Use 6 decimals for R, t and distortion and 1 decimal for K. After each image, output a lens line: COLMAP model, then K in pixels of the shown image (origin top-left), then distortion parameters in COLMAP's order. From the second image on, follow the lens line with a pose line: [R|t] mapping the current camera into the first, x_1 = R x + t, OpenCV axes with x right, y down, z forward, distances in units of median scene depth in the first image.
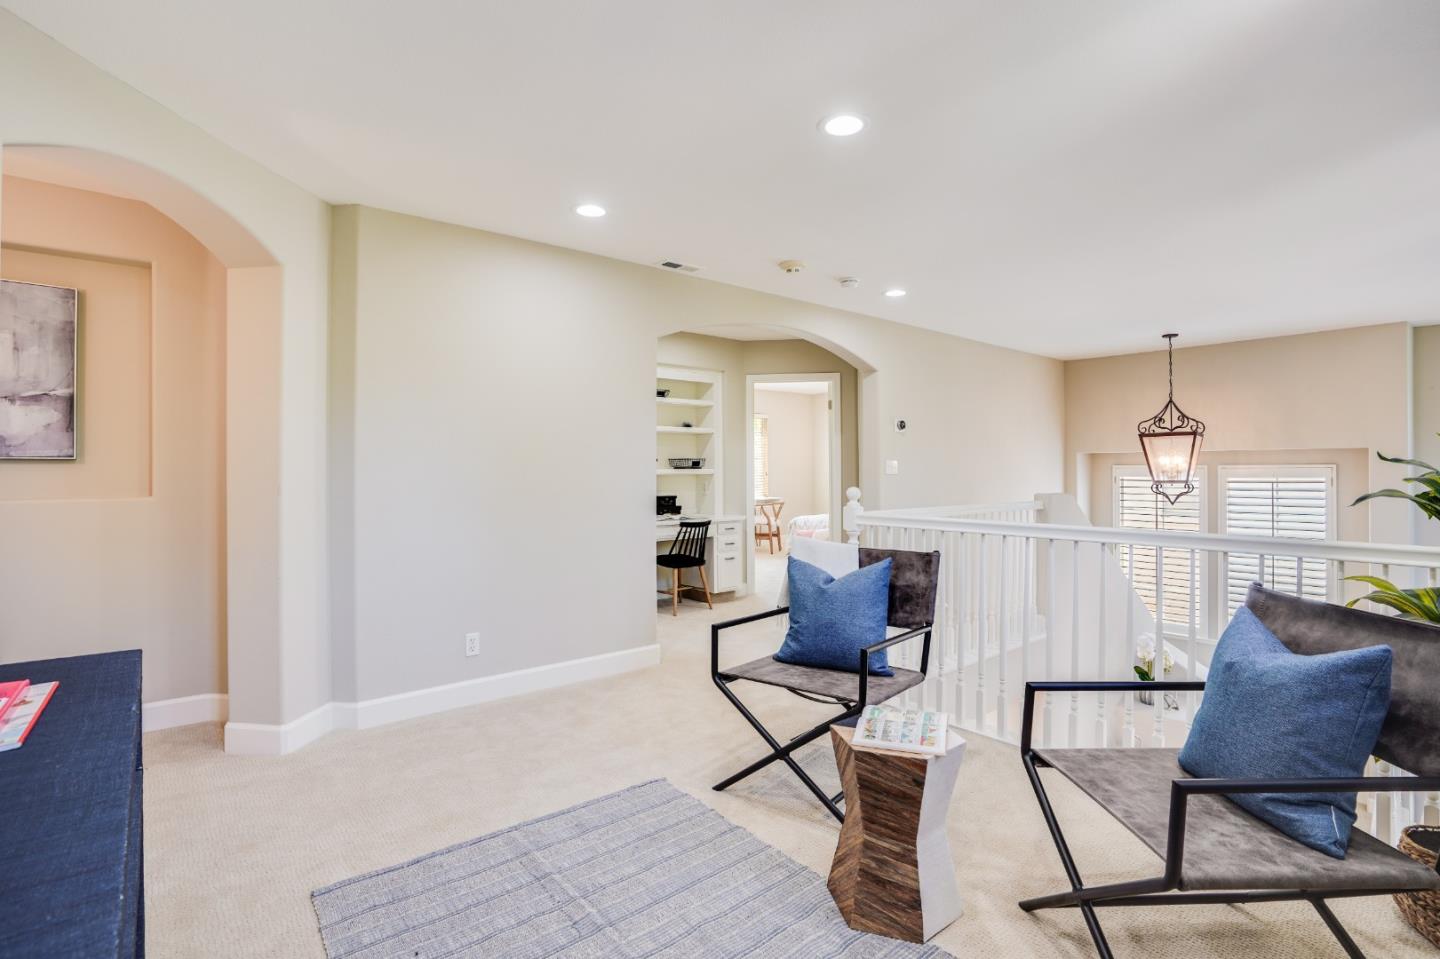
lens RADIAL K [[688.4, 0, 715.0], [0, 688.4, 474.7], [0, 0, 1]] dist [-0.026514, 0.008498]
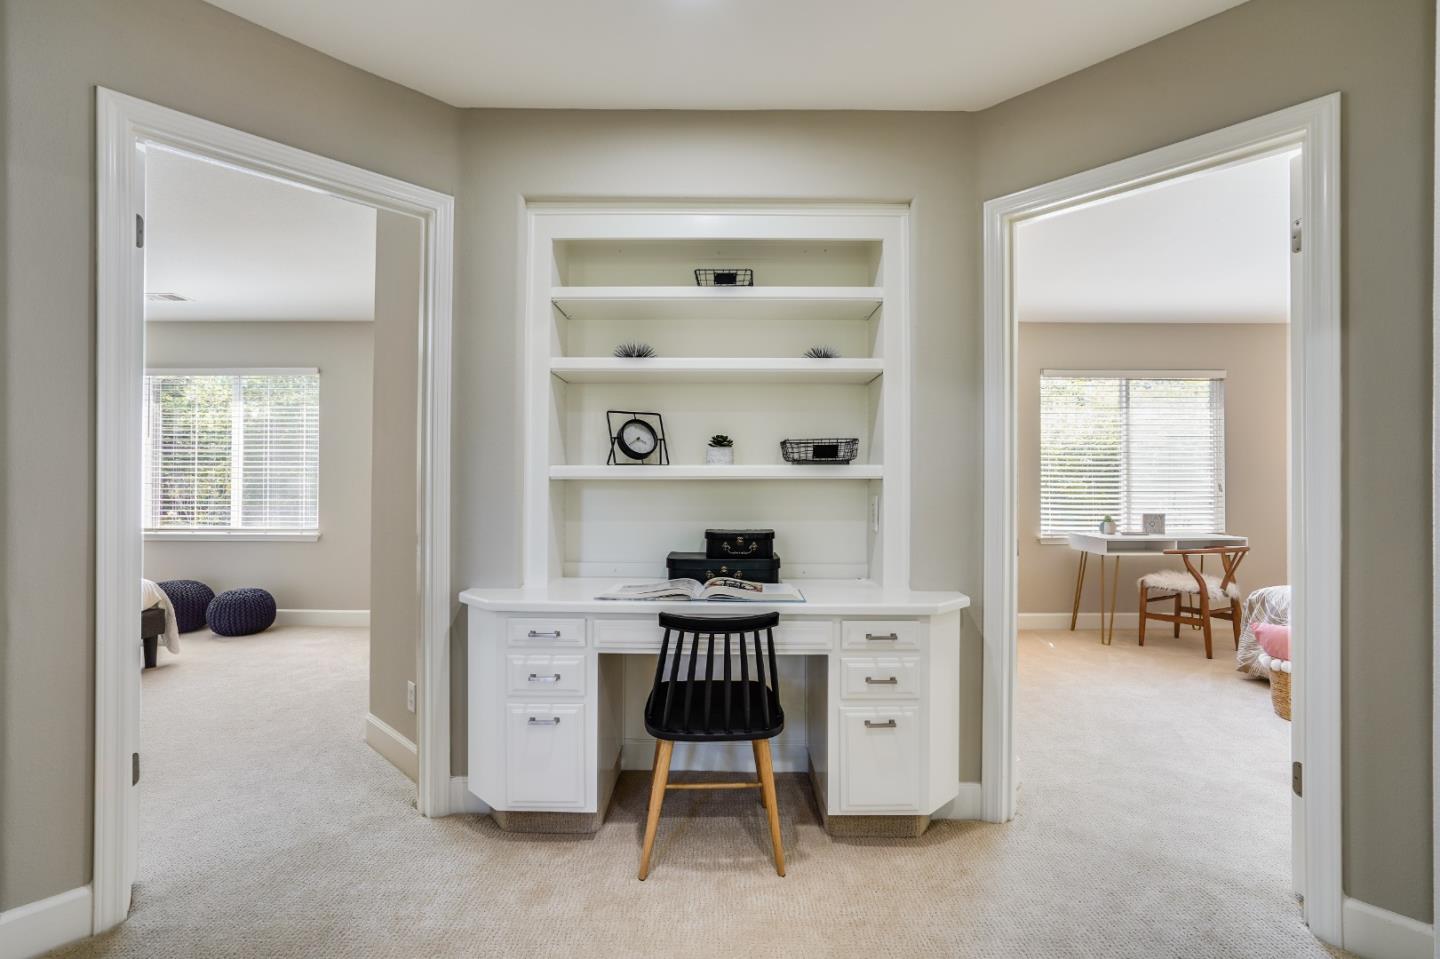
lens RADIAL K [[688.4, 0, 722.7], [0, 688.4, 487.2], [0, 0, 1]] dist [-0.026514, 0.008498]
pose [[0.792536, 0.008242, -0.609769, 0.102584], [-0.012770, 0.999914, -0.003083, 0.003937], [0.609691, 0.010230, 0.792573, 0.428292]]
